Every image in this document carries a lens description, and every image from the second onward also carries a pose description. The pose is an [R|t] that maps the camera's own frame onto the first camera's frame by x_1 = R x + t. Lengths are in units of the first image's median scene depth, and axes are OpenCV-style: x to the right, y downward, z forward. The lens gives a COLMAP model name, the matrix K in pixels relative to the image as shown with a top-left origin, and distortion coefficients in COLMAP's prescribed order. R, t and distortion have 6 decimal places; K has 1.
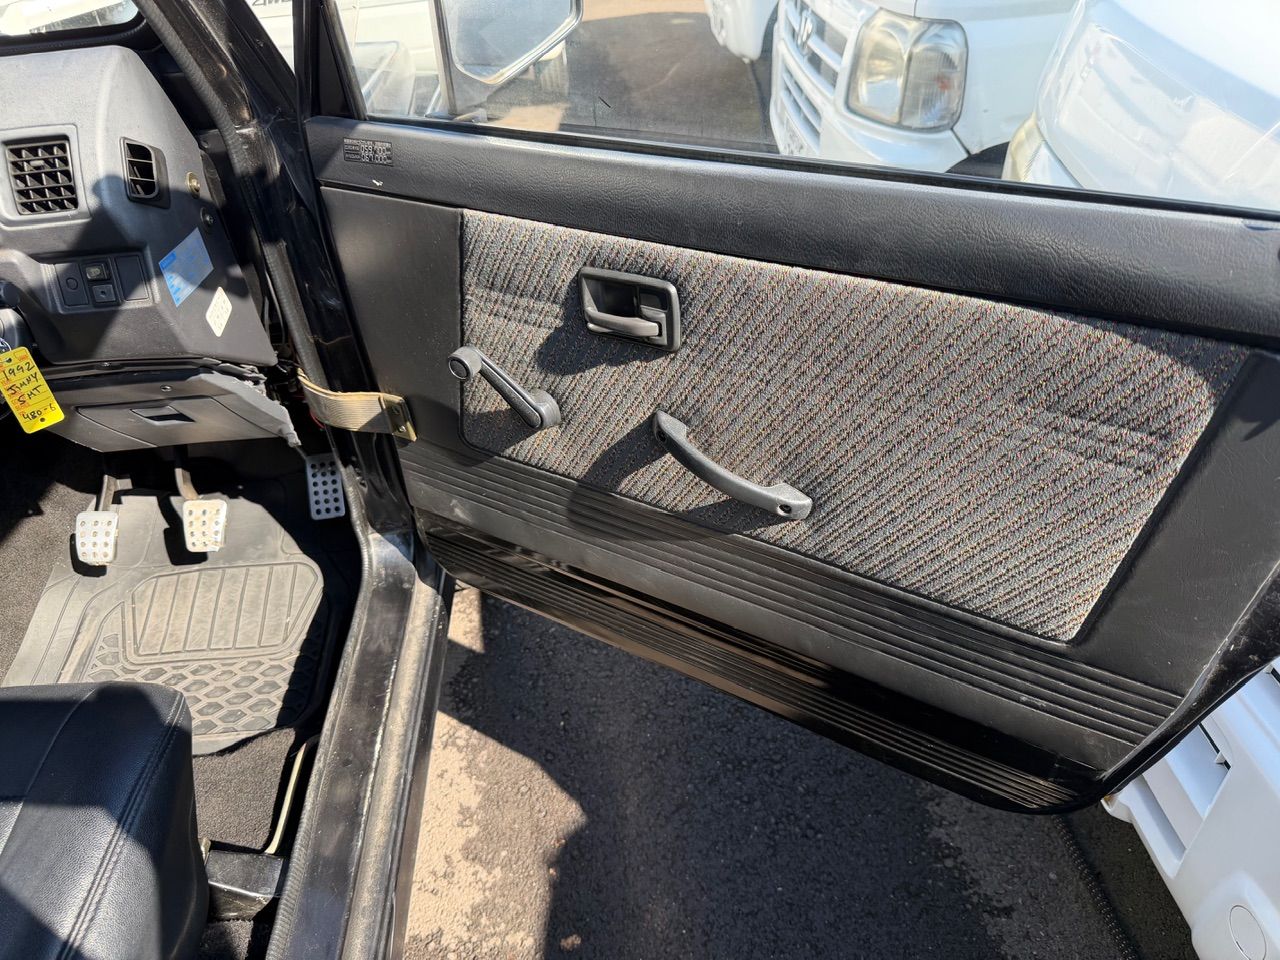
lens RADIAL K [[906.4, 0, 641.3], [0, 906.4, 488.4], [0, 0, 1]] dist [0.028519, -0.057523]
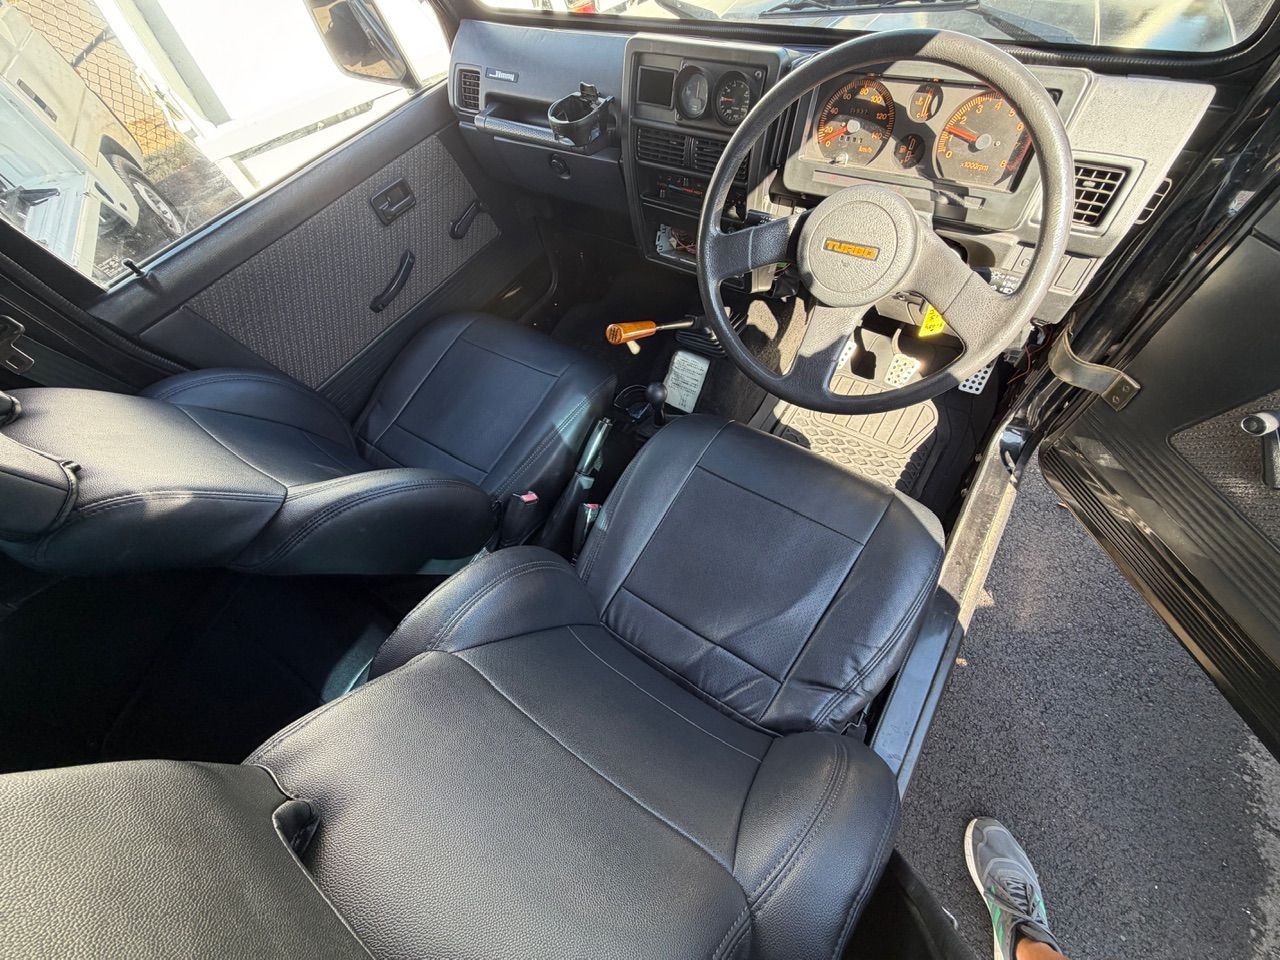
lens RADIAL K [[512.0, 0, 640.0], [0, 512.0, 480.0], [0, 0, 1]] dist [-0.002333, -0.000580]
pose [[0.801193, 0.491412, -0.341474, -0.405219], [-0.309811, 0.828842, 0.465873, -0.075601], [0.511964, -0.267462, 0.816307, -0.061303]]
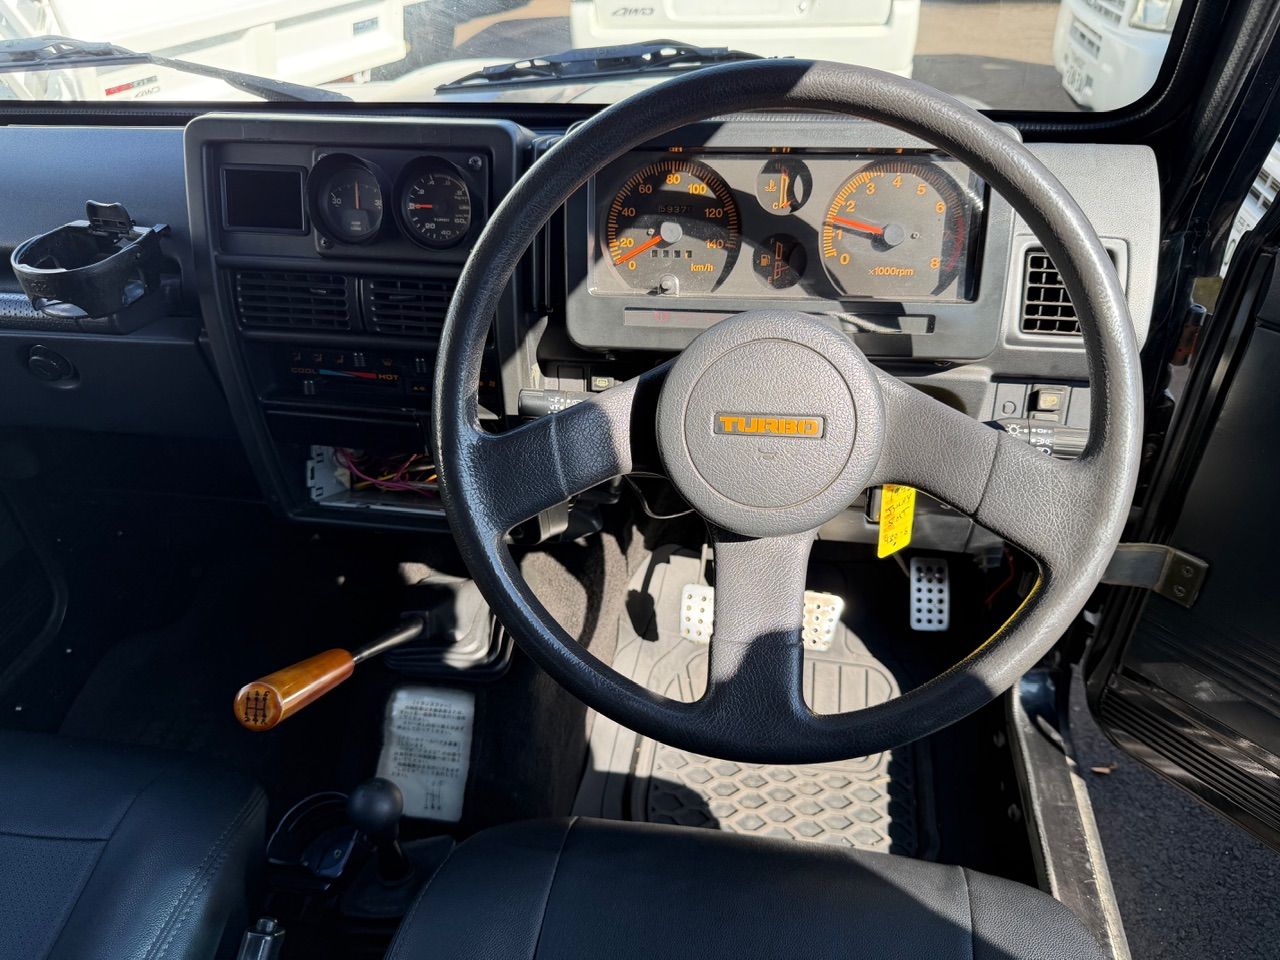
lens RADIAL K [[906.4, 0, 641.3], [0, 906.4, 488.4], [0, 0, 1]] dist [0.028519, -0.057523]
pose [[0.979434, 0.163670, -0.117986, -0.516978], [-0.165001, 0.986292, -0.001531, -0.054710], [0.116118, 0.020967, 0.993014, 0.067108]]
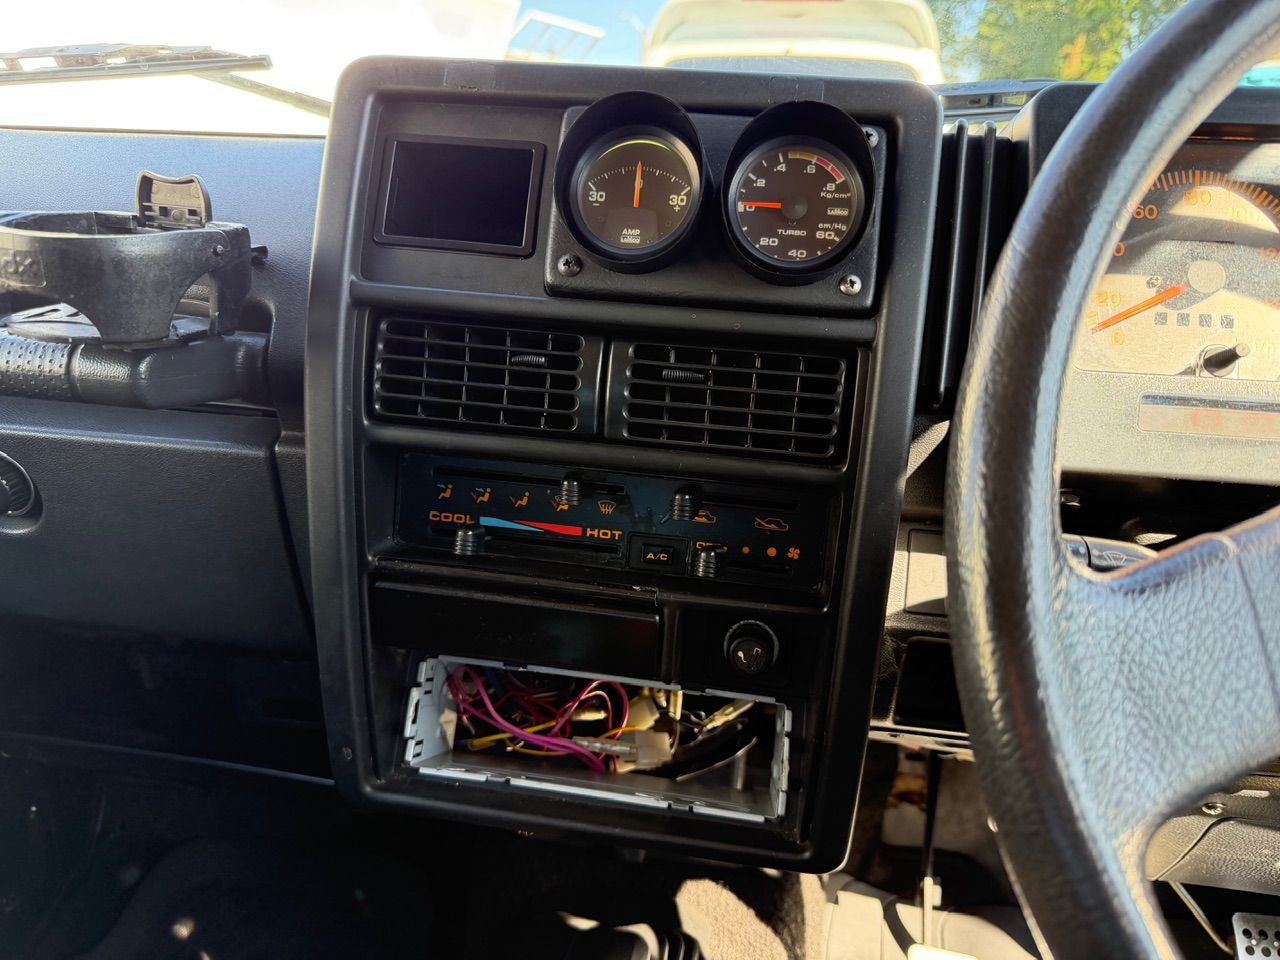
lens RADIAL K [[916.5, 0, 606.2], [0, 916.5, 483.5], [0, 0, 1]] dist [0.004714, -0.001380]
pose [[0.974455, 0.175345, -0.140327, -0.709061], [-0.212590, 0.921641, -0.324628, -0.011058], [0.072409, 0.346167, 0.935374, 0.309088]]
